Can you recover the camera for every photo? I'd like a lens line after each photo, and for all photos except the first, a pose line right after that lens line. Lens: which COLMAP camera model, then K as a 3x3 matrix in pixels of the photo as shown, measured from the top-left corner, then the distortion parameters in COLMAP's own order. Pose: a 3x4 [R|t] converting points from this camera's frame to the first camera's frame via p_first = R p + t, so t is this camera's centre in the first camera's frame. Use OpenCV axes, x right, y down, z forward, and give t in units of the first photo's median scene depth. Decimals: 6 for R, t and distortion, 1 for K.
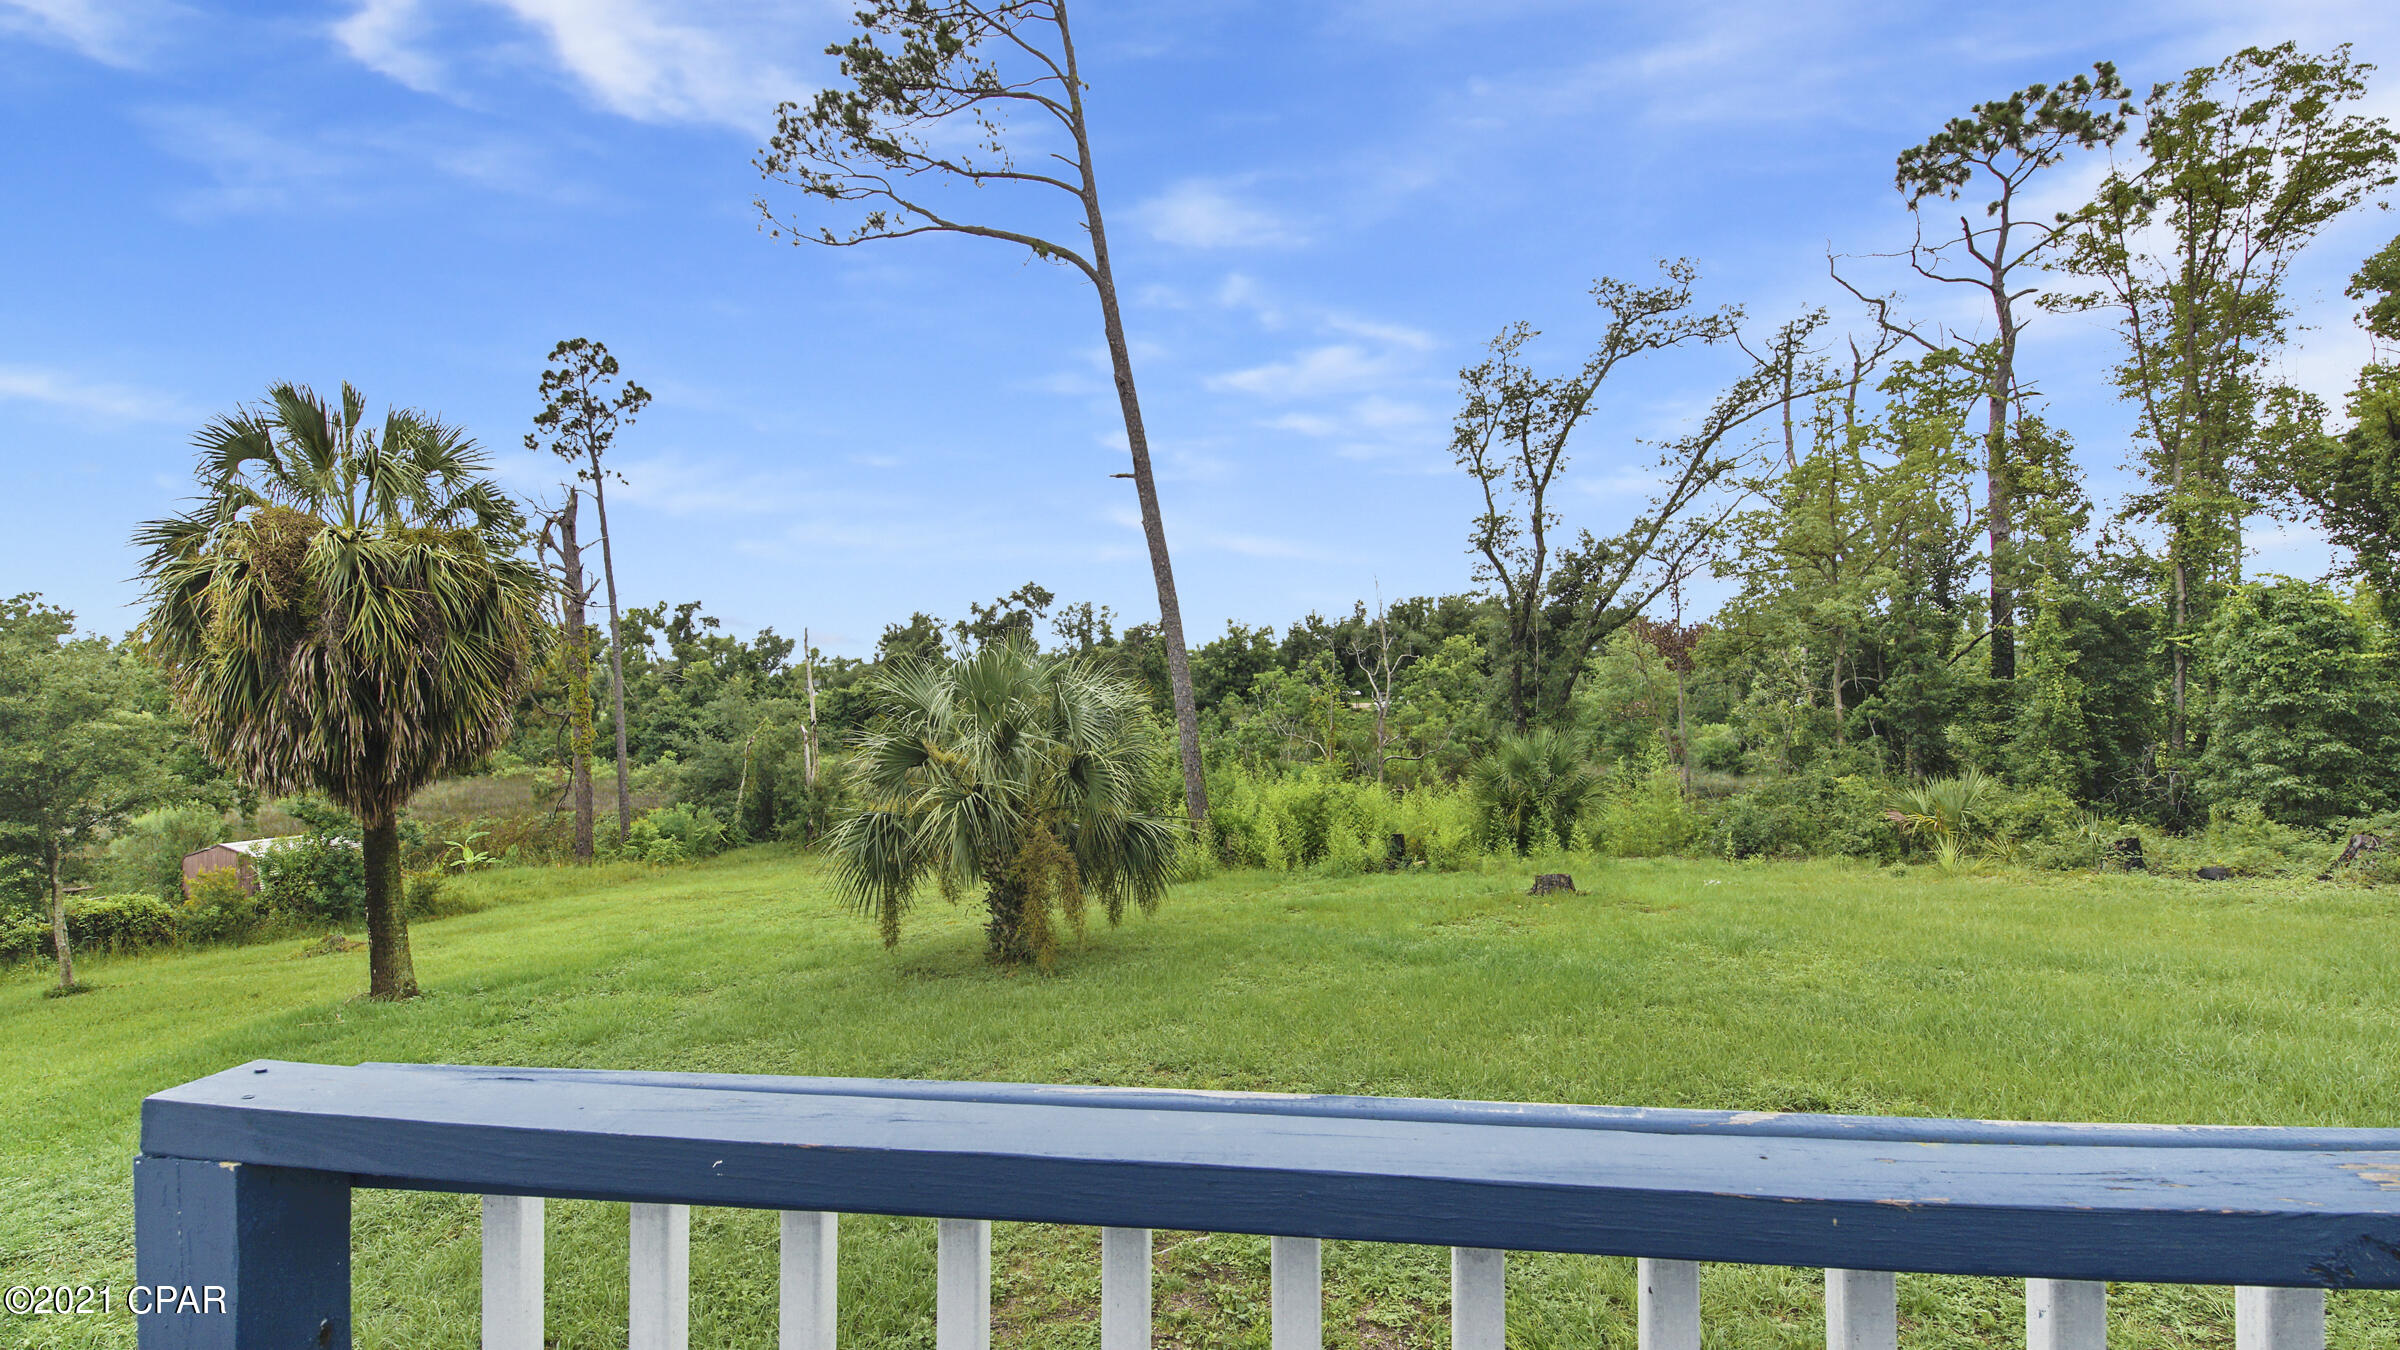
lens RADIAL K [[1082.5, 0, 1195.0], [0, 1082.5, 727.1], [0, 0, 1]] dist [0.032141, -0.016716]
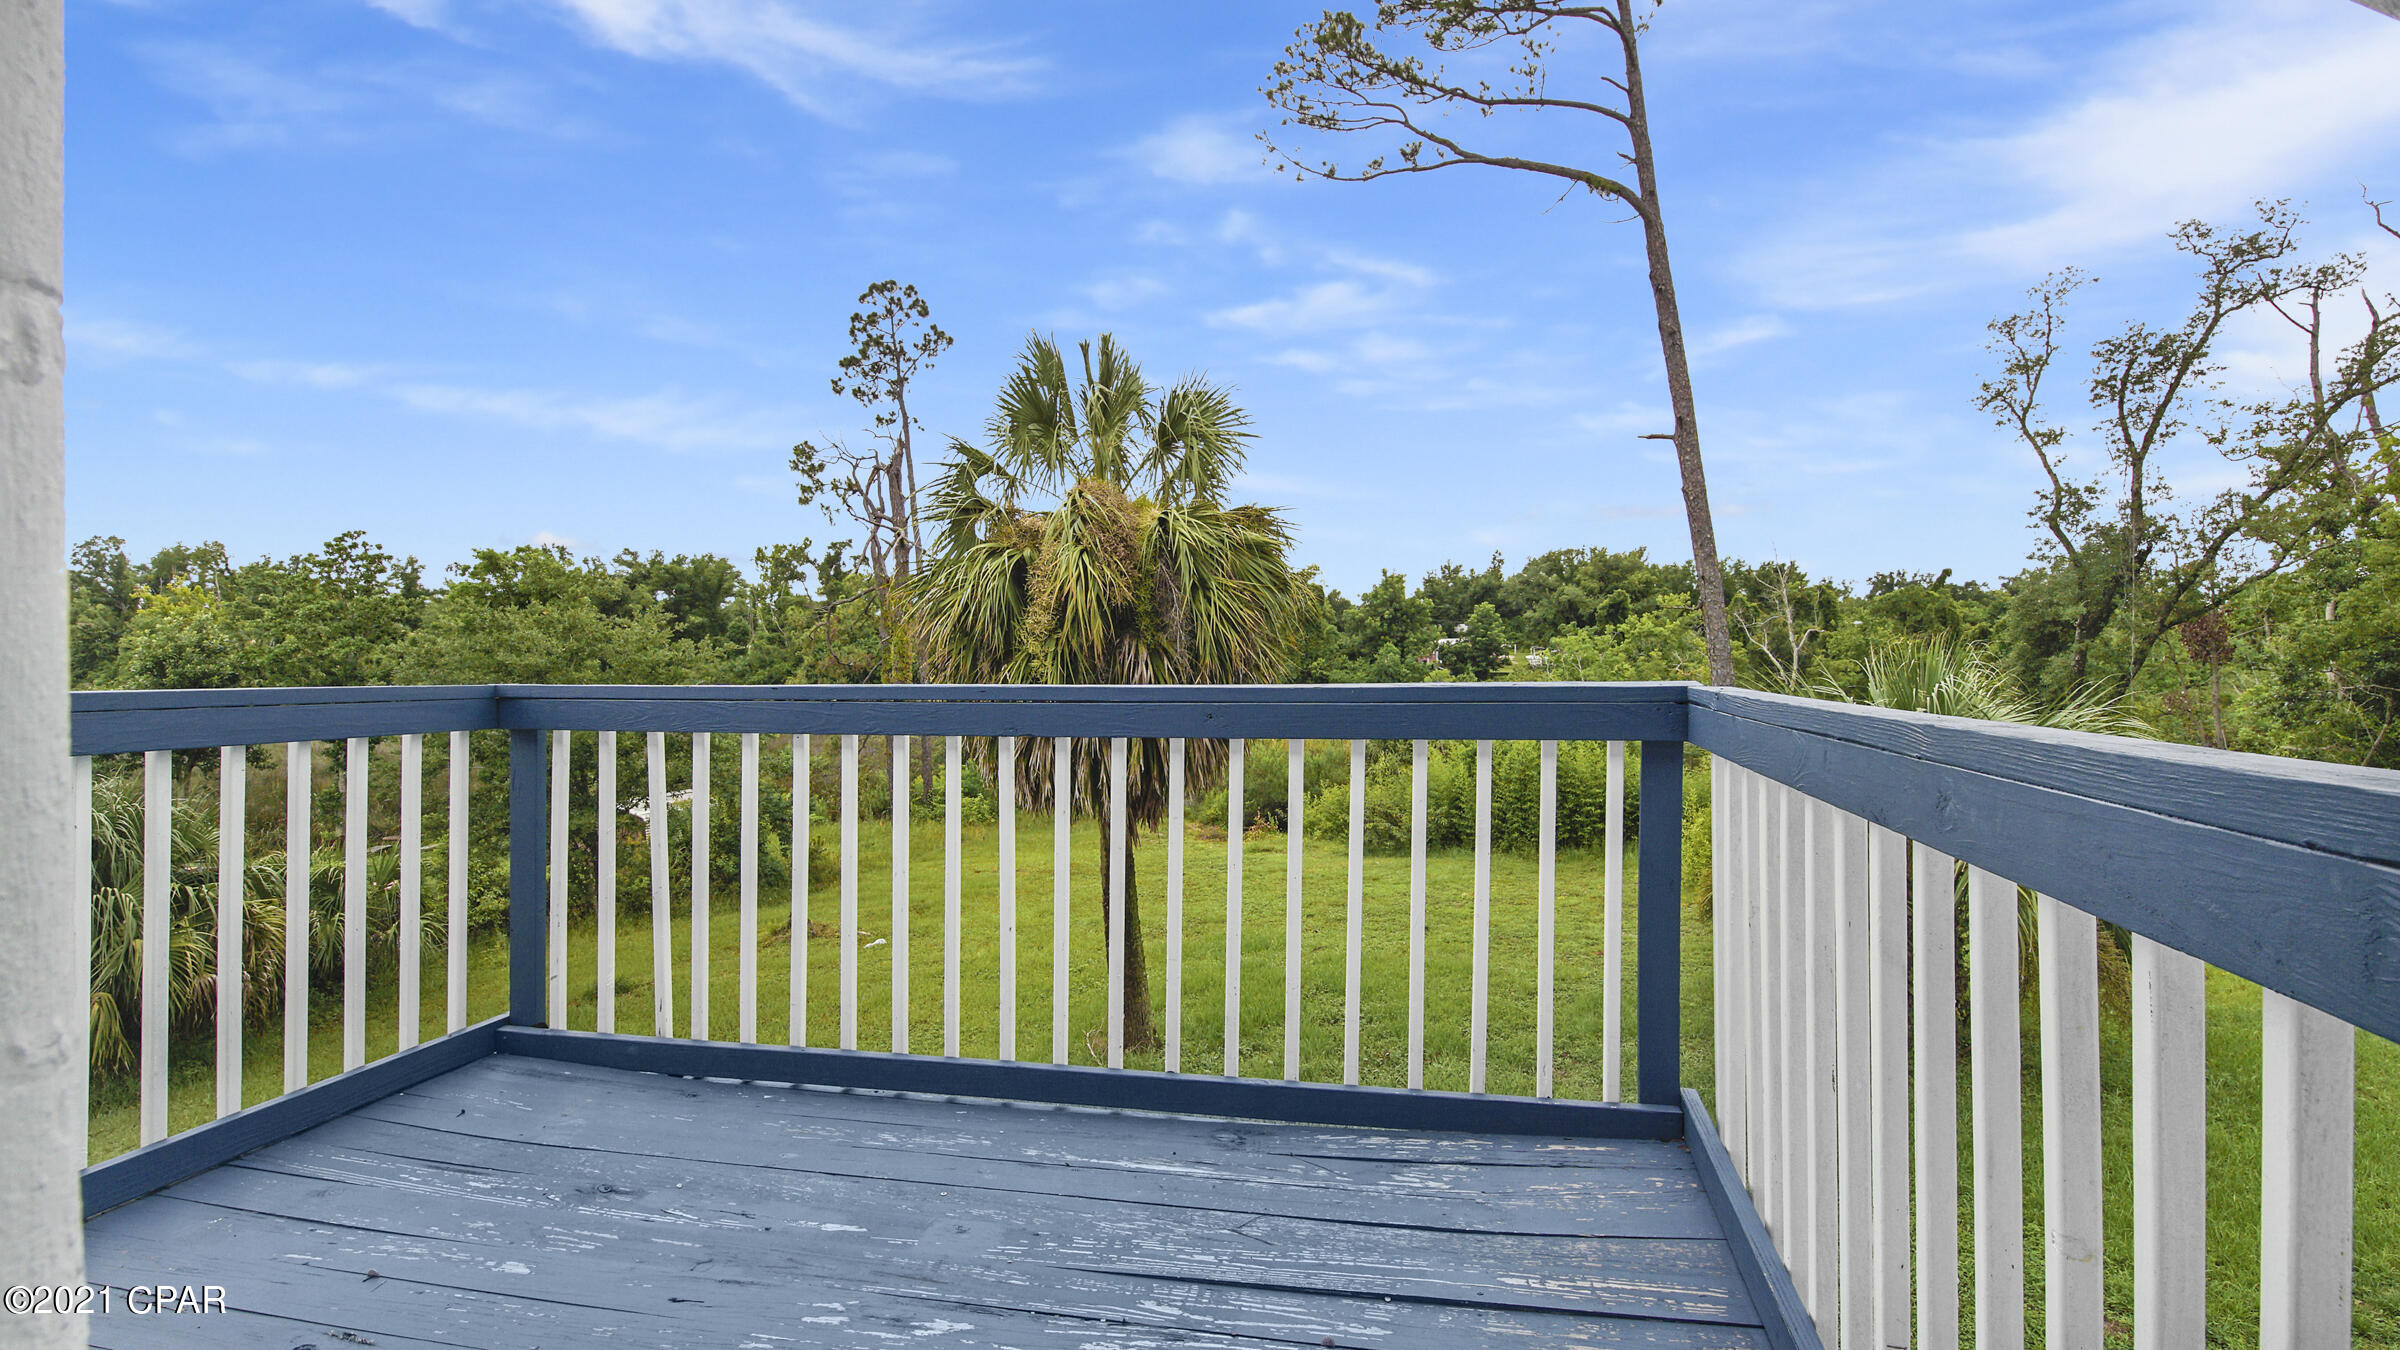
lens RADIAL K [[1066.3, 0, 1200.0], [0, 1066.3, 675.0], [0, 0, 1]] dist [0.038760, -0.025310]
pose [[0.998552, 0.026011, -0.047093, -0.348110], [-0.025621, 0.999632, 0.008864, -0.028694], [0.047307, -0.007644, 0.998851, 0.081383]]
